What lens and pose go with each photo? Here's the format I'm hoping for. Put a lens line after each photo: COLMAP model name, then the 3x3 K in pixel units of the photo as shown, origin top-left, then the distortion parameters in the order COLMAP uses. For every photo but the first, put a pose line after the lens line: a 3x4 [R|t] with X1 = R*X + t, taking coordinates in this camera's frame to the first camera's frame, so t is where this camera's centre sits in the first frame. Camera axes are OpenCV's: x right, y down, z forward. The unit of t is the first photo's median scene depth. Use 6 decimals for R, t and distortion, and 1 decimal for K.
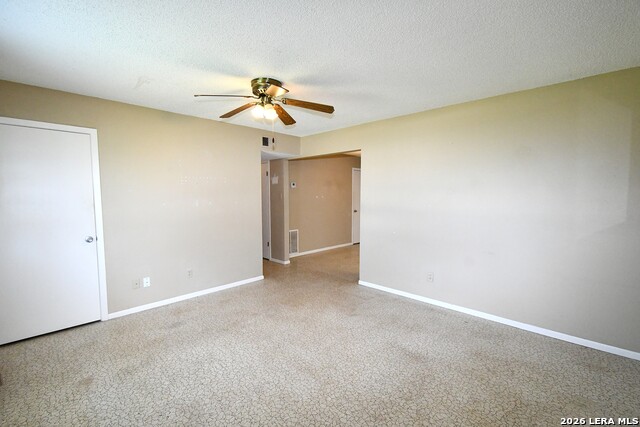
lens RADIAL K [[286.1, 0, 317.2], [0, 286.1, 216.1], [0, 0, 1]] dist [0.001832, -0.000184]
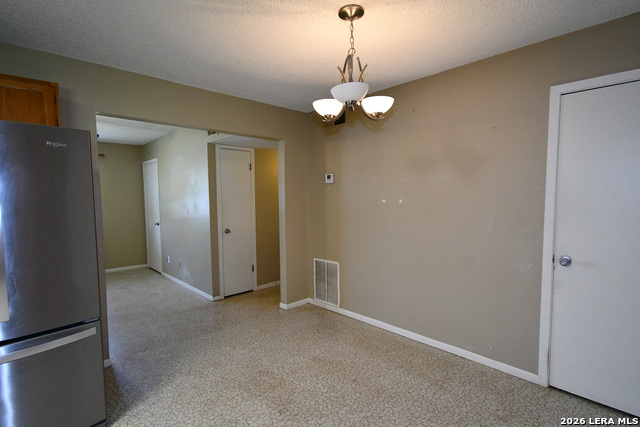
lens RADIAL K [[317.2, 0, 320.0], [0, 317.2, 213.5], [0, 0, 1]] dist [-0.002679, -0.000727]
pose [[-0.018196, 0.058630, -0.998114, 0.849742], [-0.064884, 0.996106, 0.059695, -0.127464], [0.997727, 0.065848, -0.014321, 1.665635]]
